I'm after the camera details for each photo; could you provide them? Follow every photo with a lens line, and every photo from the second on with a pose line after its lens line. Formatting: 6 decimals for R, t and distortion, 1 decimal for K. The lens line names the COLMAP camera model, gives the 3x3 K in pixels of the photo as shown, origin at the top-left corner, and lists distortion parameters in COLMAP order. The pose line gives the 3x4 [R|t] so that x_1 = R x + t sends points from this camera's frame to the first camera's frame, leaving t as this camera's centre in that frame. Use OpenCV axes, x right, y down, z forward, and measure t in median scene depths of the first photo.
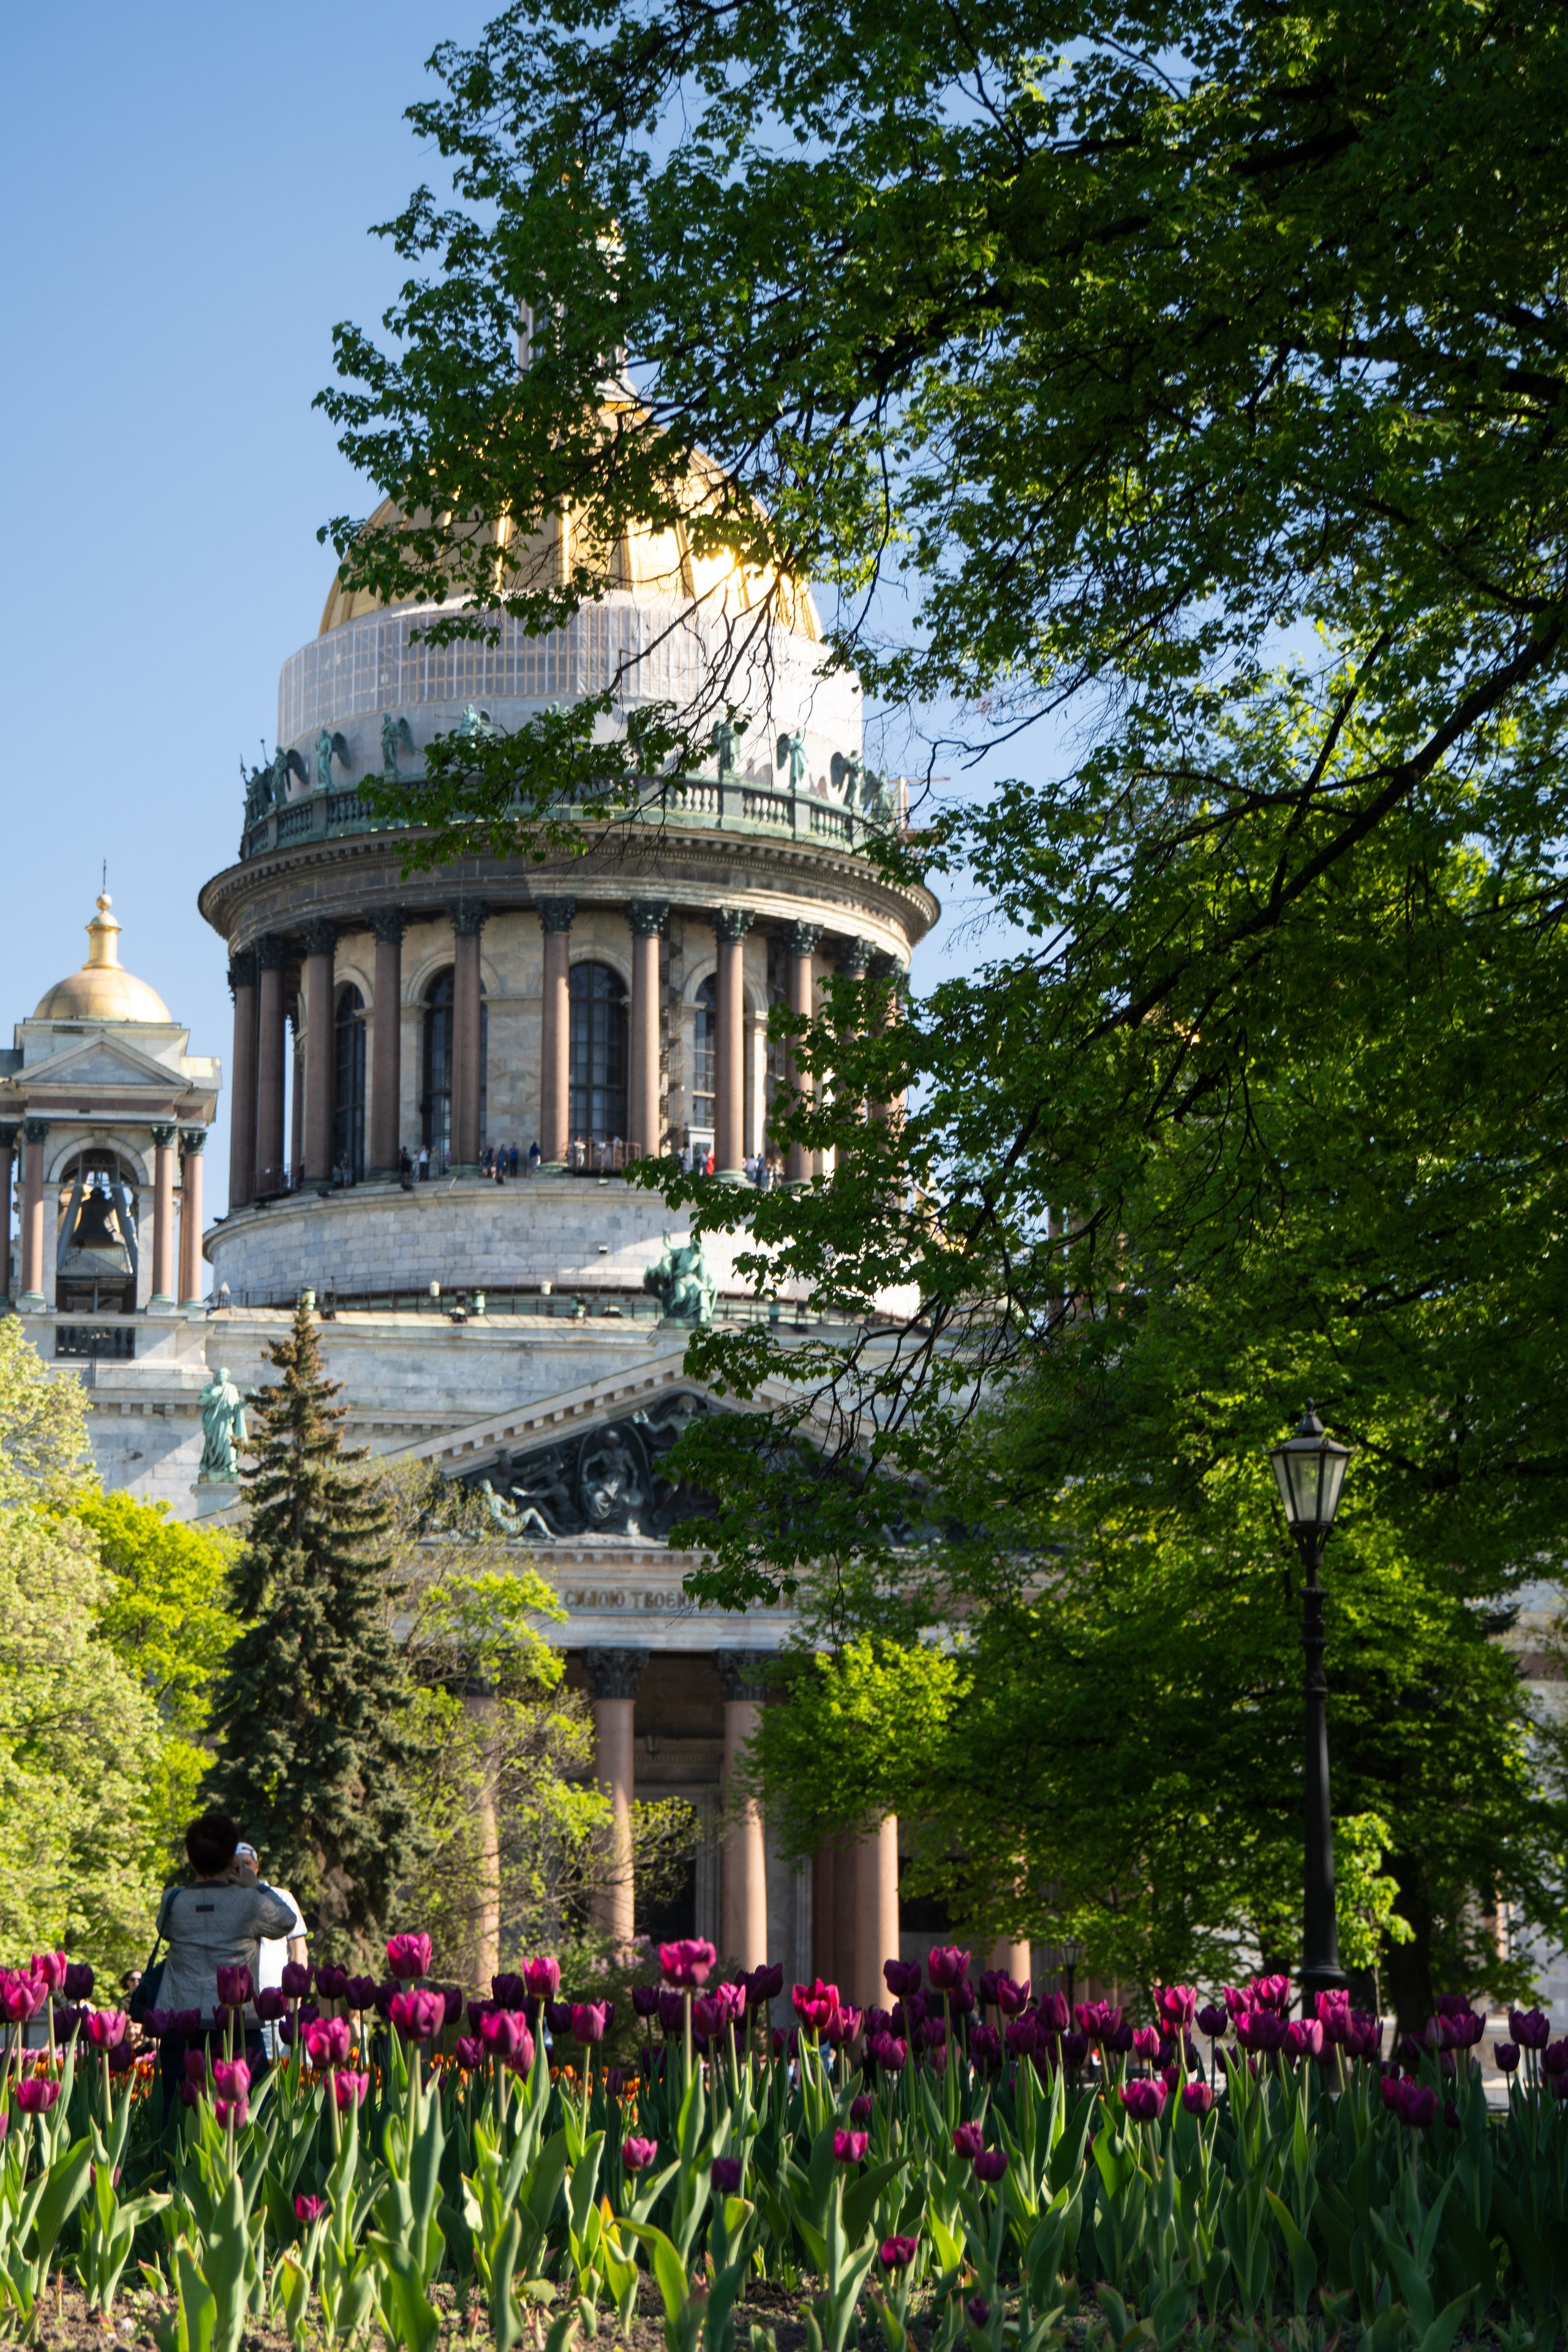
lens RADIAL K [[4899.2, 0, 722.9], [0, 4899.2, 1222.1], [0, 0, 1]] dist [0.518908, 0.027177]
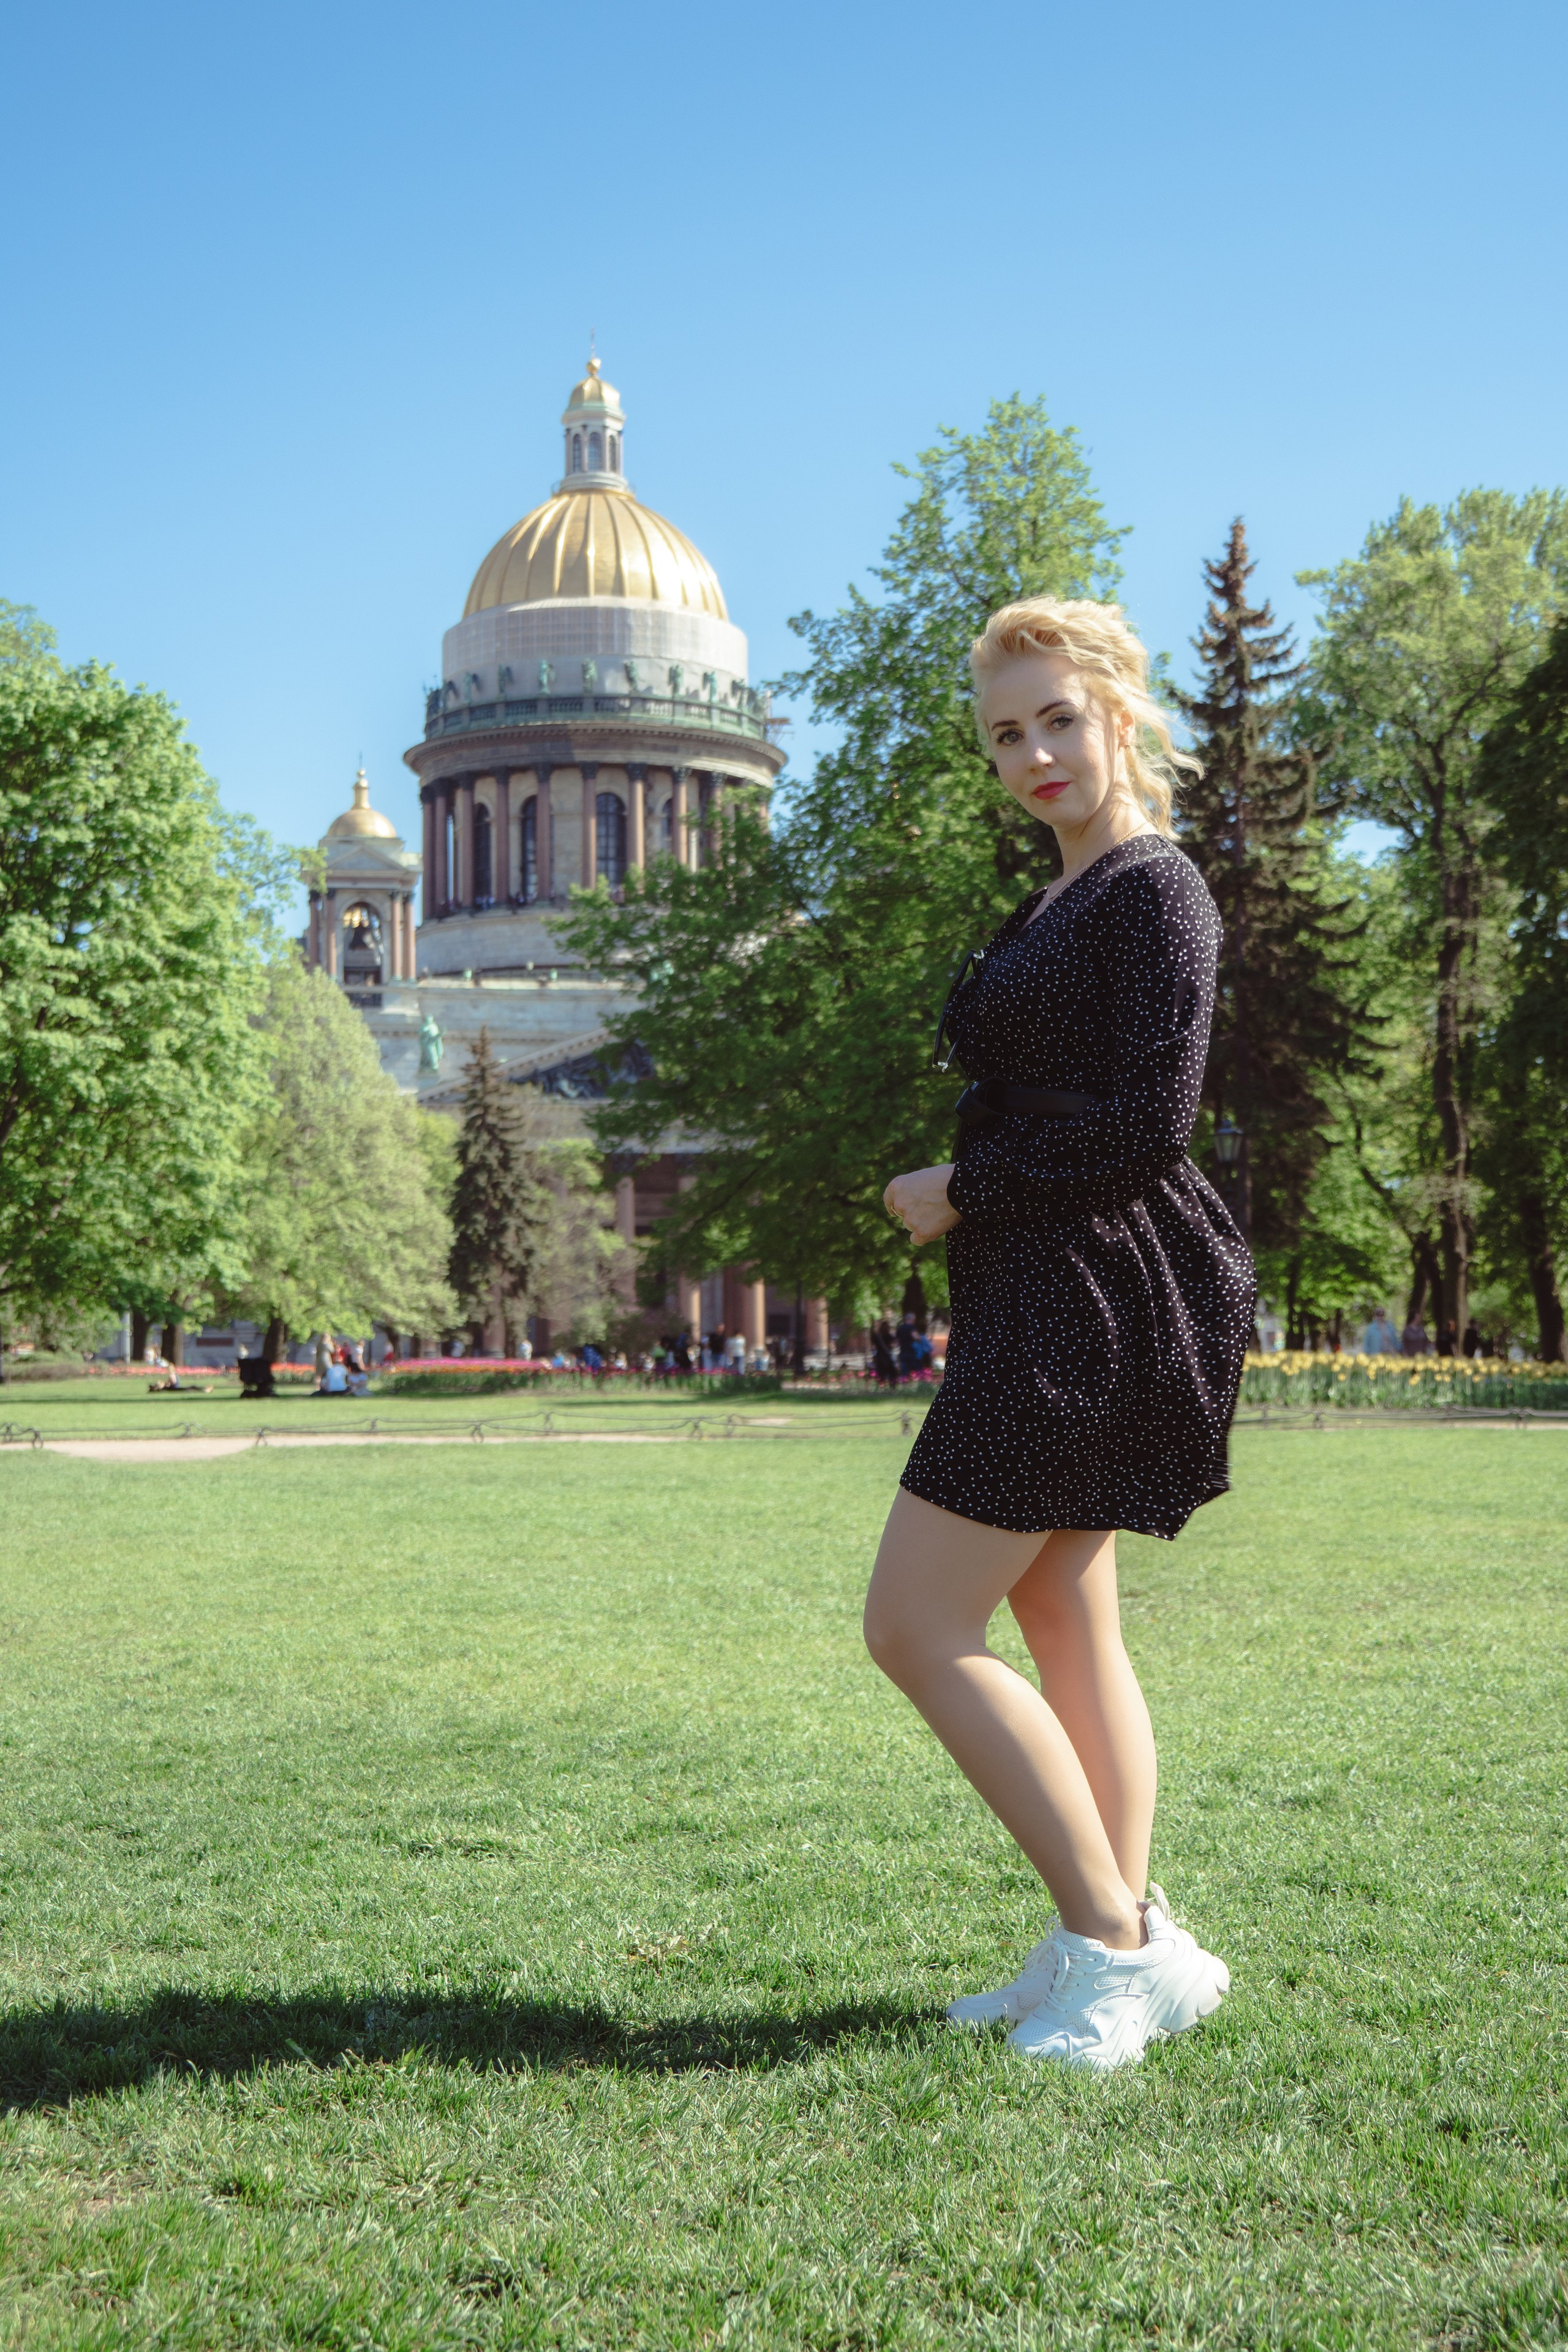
lens RADIAL K [[3140.3, 0, 784.0], [0, 3140.3, 1176.0], [0, 0, 1]] dist [0.093813, 0.008655]
pose [[0.999532, -0.010356, 0.028767, 0.006291], [0.006939, 0.993173, 0.116441, -0.051633], [-0.029777, -0.116187, 0.992781, -0.279293]]
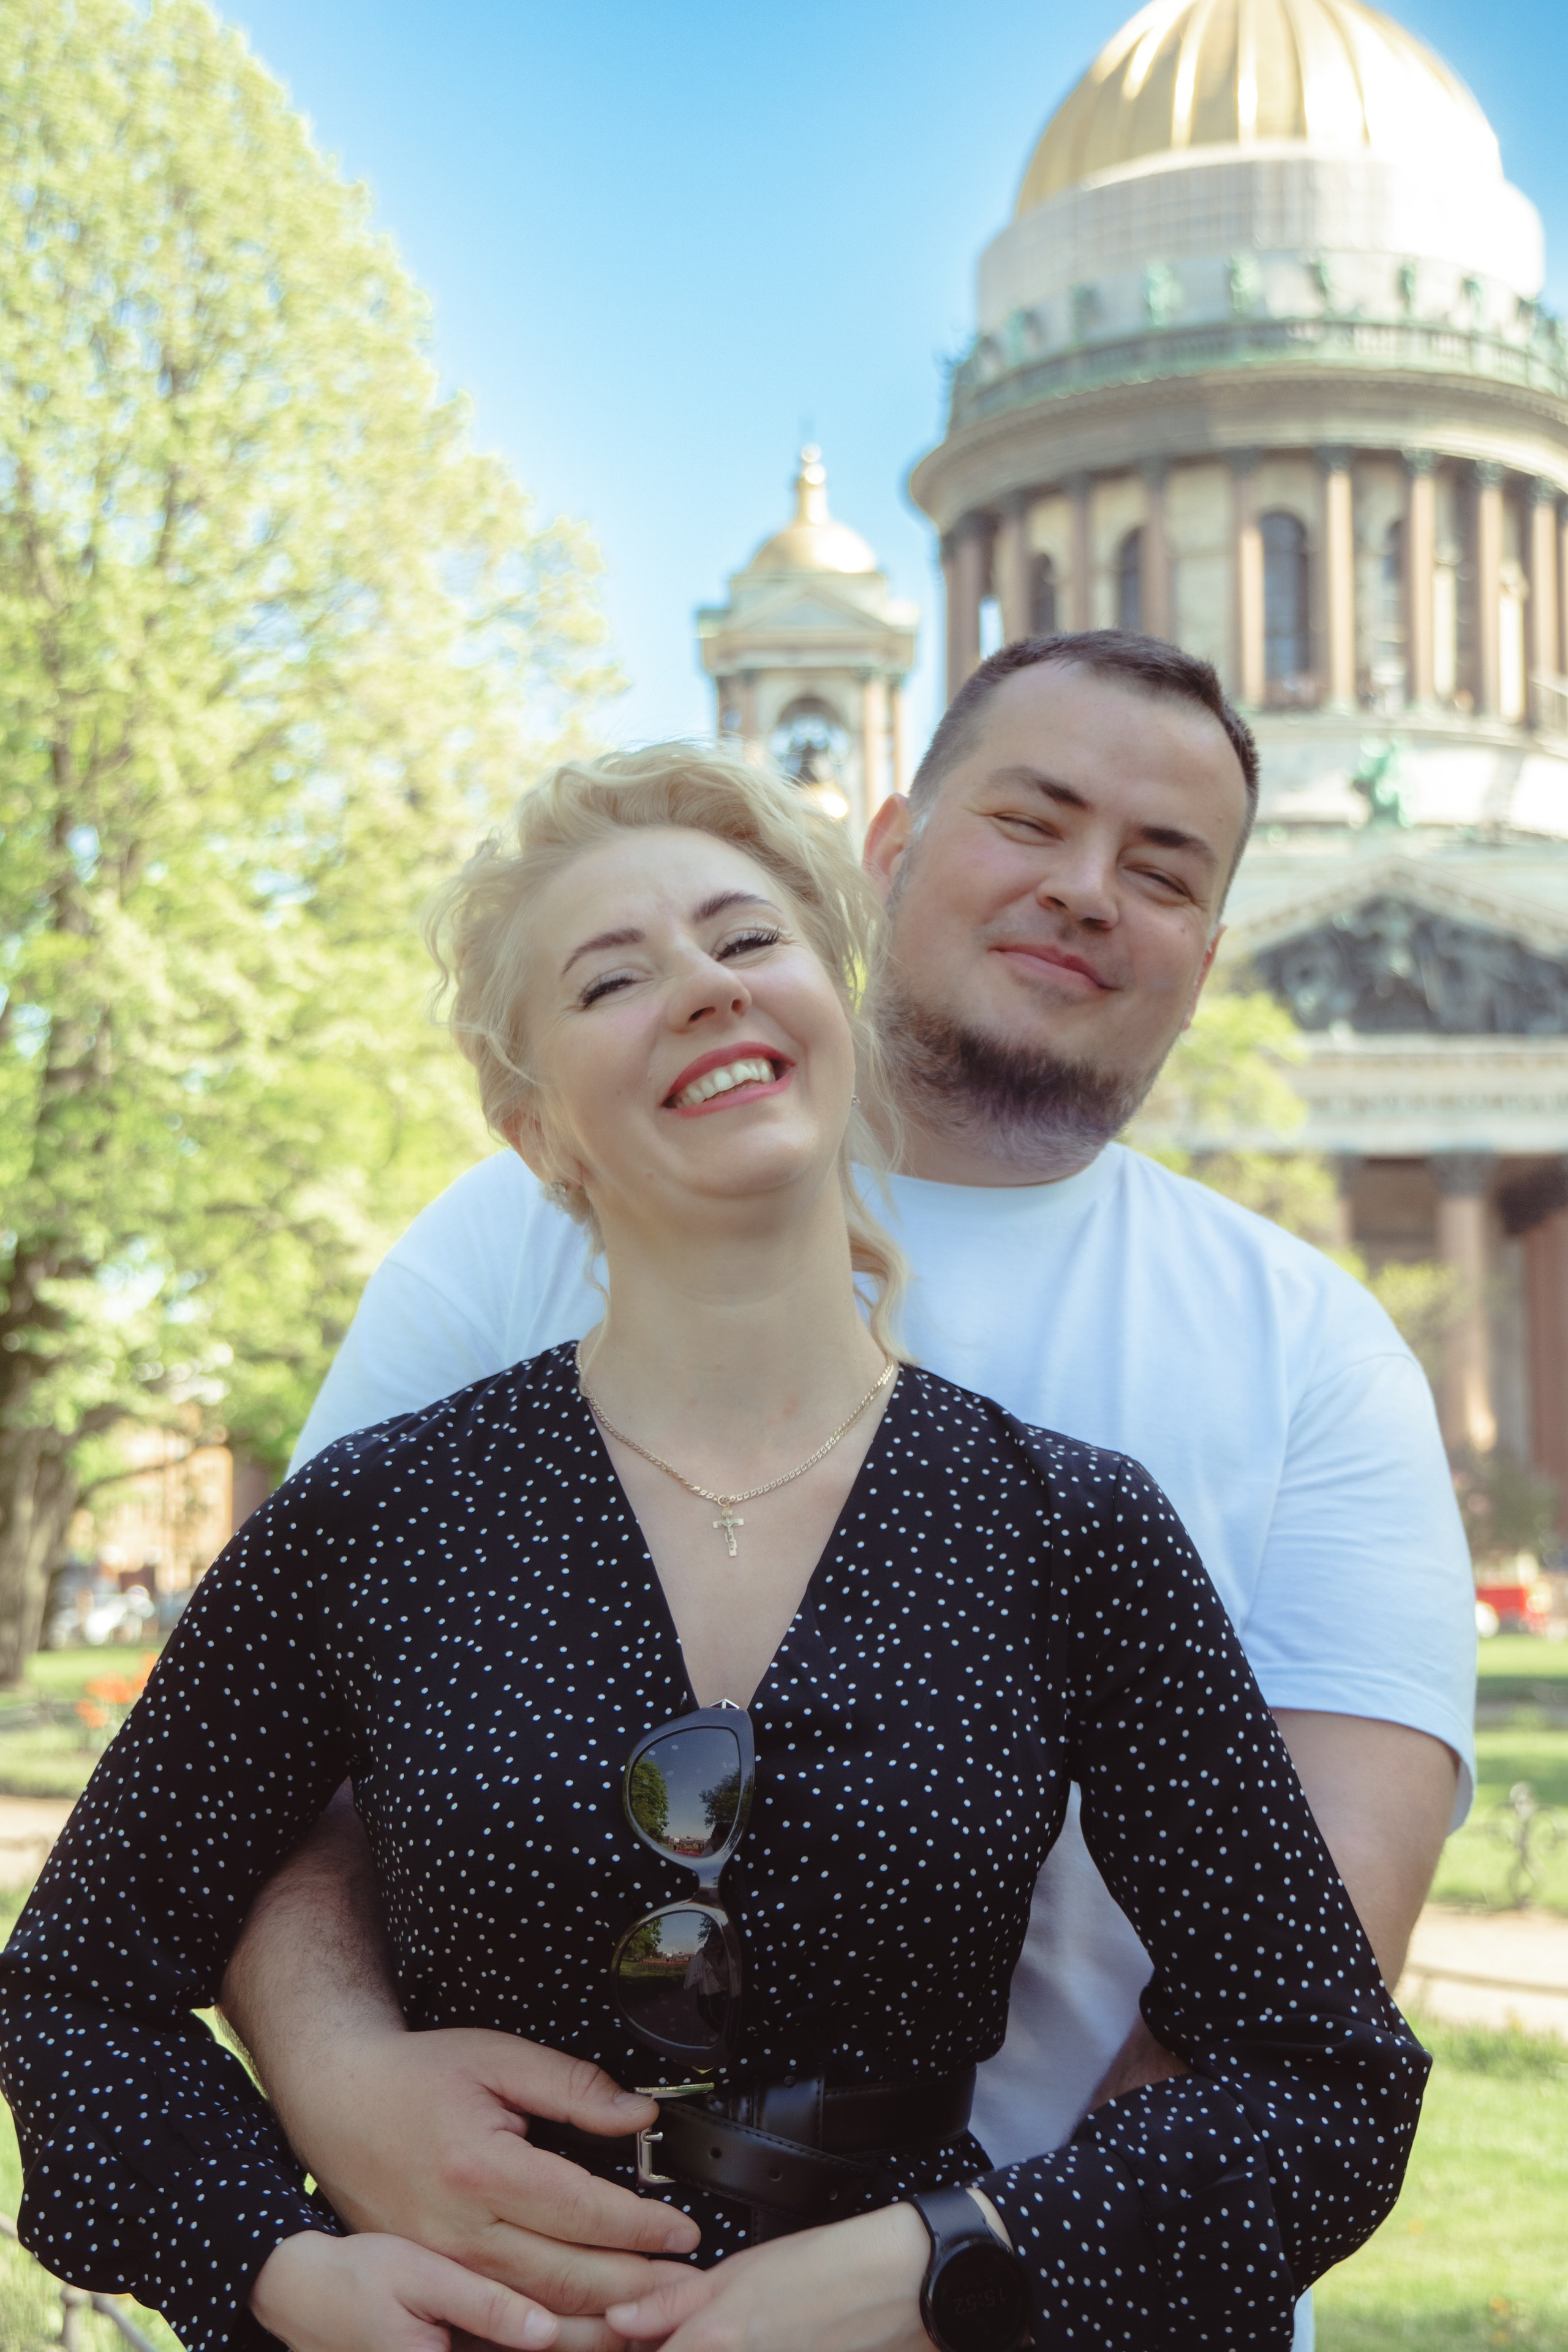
lens RADIAL K [[3544.9, 0, 784.0], [0, 3544.9, 1176.0], [0, 0, 1]] dist [0.231308, -0.057020]
pose [[0.987315, -0.028689, -0.156158, -0.016914], [0.038835, 0.997301, 0.062310, 0.039679], [0.153949, -0.067584, 0.985765, 0.251093]]
